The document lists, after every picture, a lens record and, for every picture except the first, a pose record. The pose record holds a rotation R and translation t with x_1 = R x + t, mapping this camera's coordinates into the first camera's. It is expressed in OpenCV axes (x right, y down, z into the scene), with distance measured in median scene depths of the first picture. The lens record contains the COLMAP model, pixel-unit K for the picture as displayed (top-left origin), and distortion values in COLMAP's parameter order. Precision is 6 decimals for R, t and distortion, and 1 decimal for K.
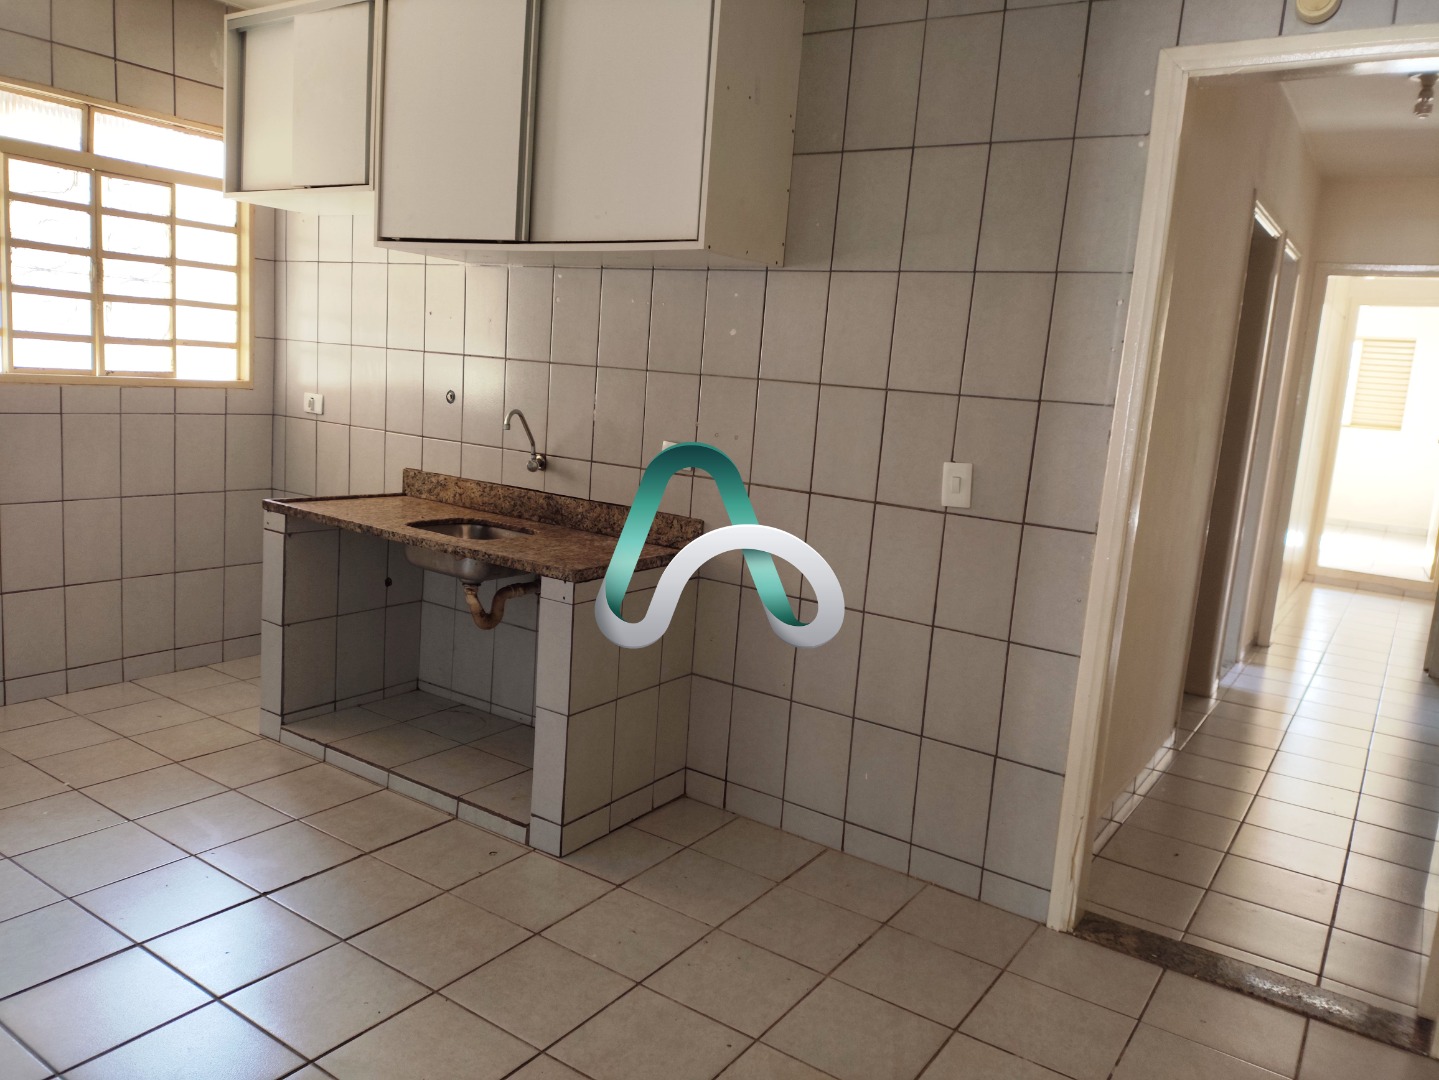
lens RADIAL K [[1045.1, 0, 740.5], [0, 1045.1, 533.4], [0, 0, 1]] dist [0.041284, -0.068768]
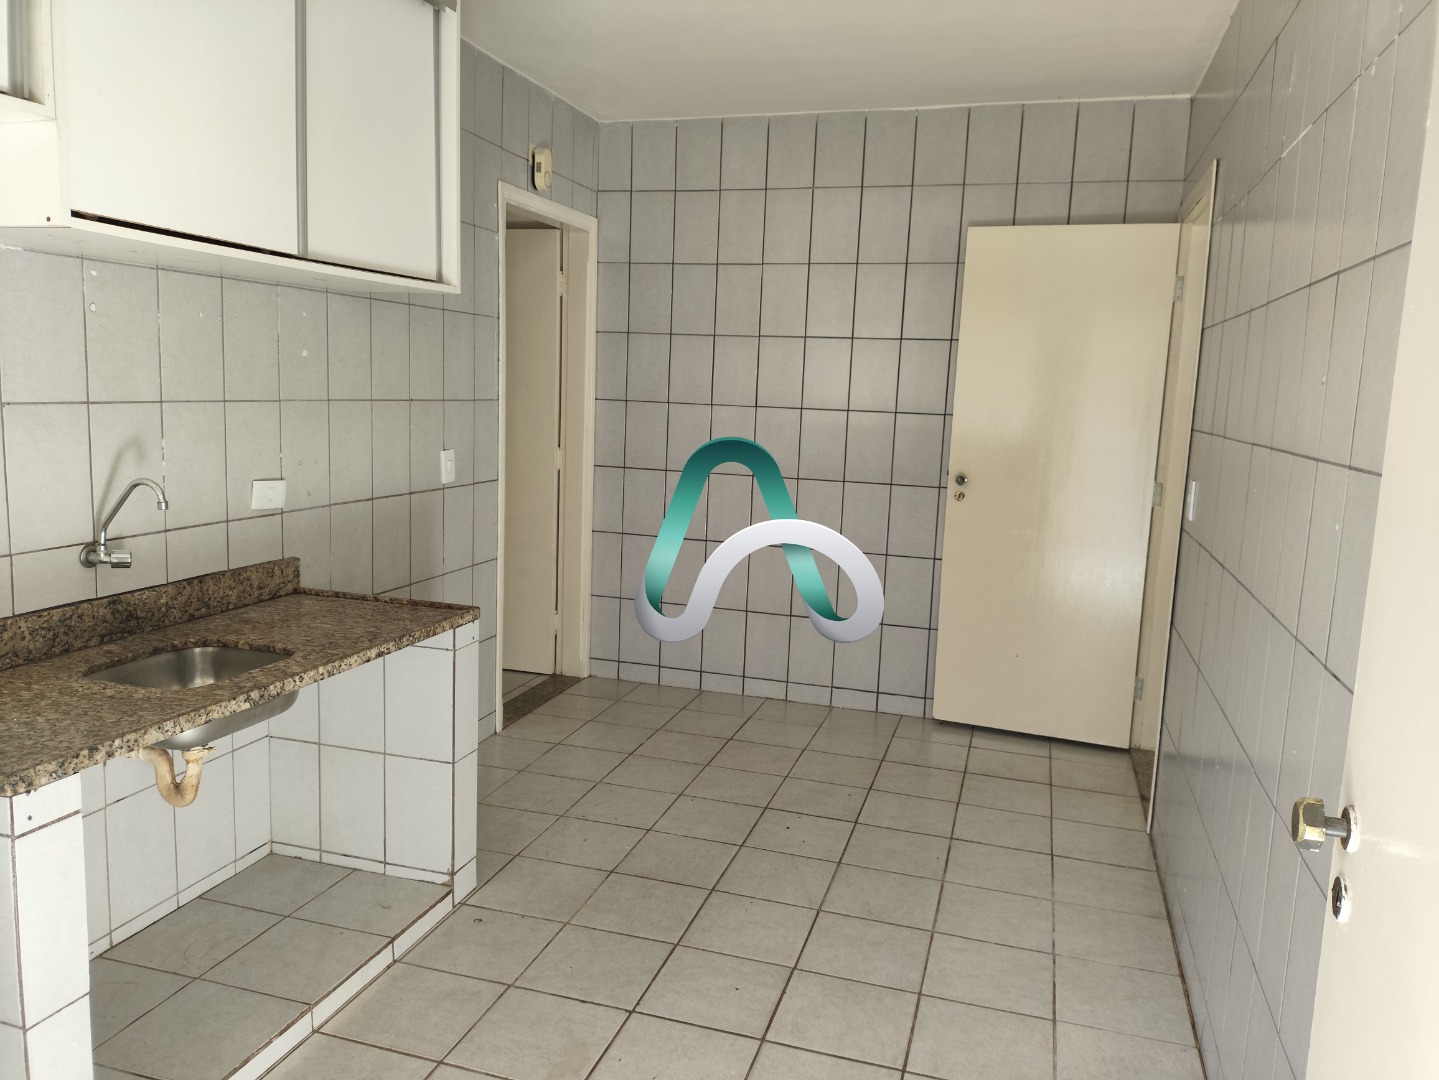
lens RADIAL K [[1045.1, 0, 724.4], [0, 1045.1, 530.3], [0, 0, 1]] dist [0.041284, -0.068768]
pose [[-0.276618, -0.215857, 0.936423, -0.886620], [0.093197, 0.963827, 0.249705, -0.204335], [-0.956450, 0.156345, -0.246494, 0.760903]]
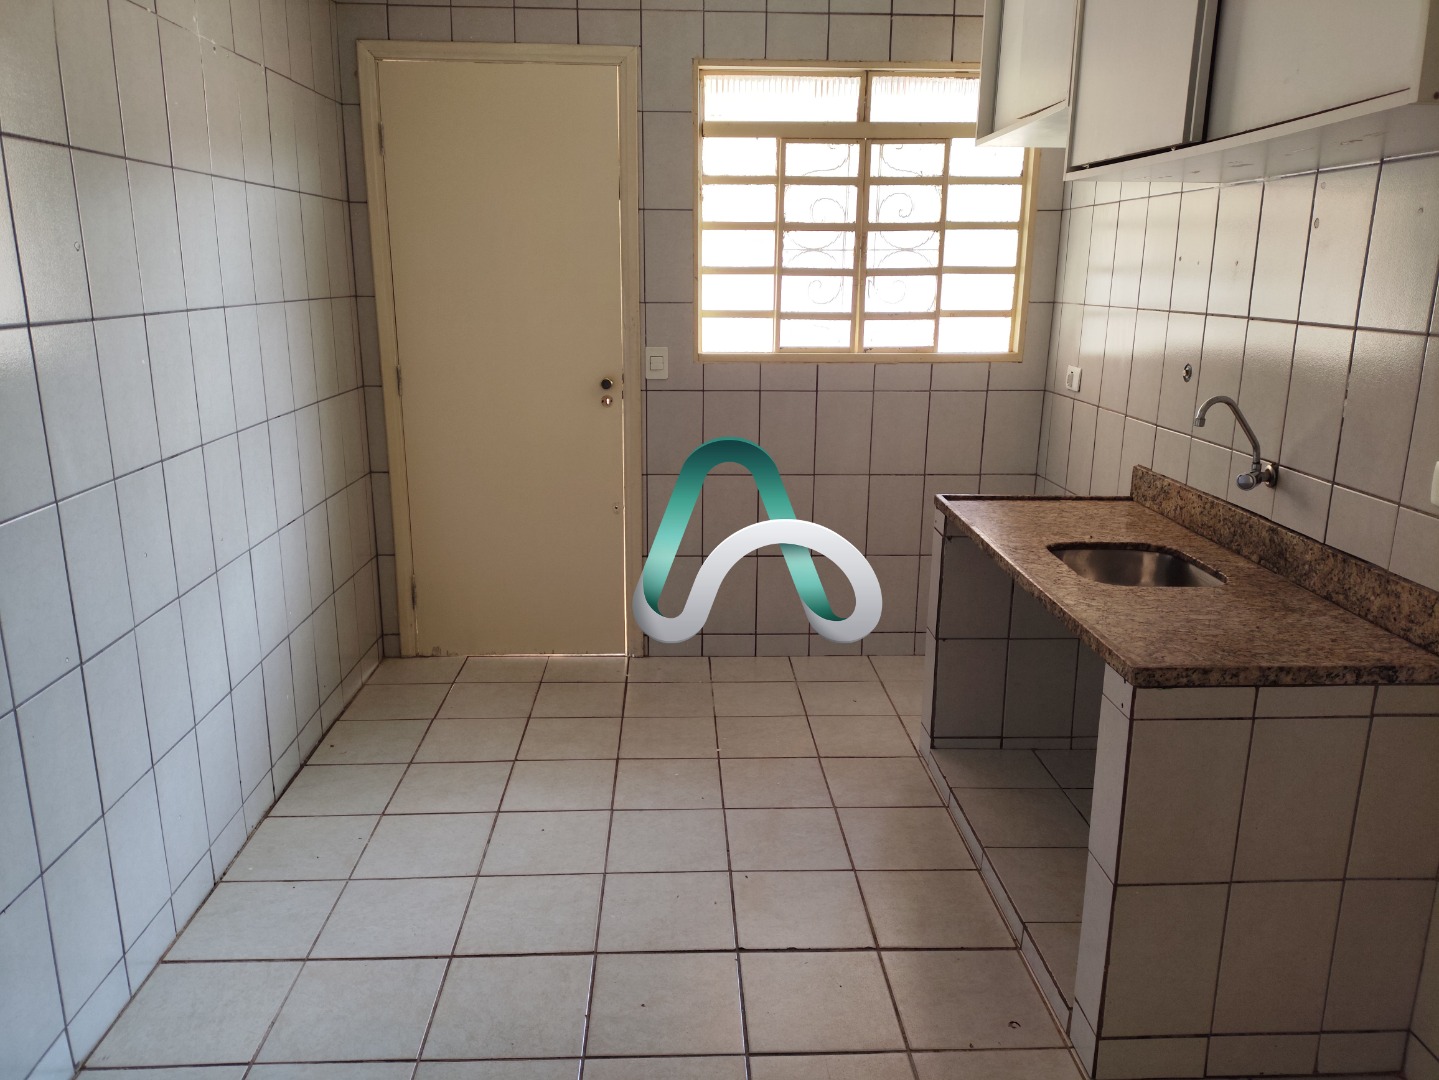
lens RADIAL K [[1045.1, 0, 724.8], [0, 1045.1, 548.7], [0, 0, 1]] dist [0.041284, -0.068768]
pose [[0.570806, 0.136156, -0.809717, 0.150836], [-0.087260, 0.990630, 0.105064, -0.060125], [0.816435, 0.010685, 0.577339, 0.329586]]
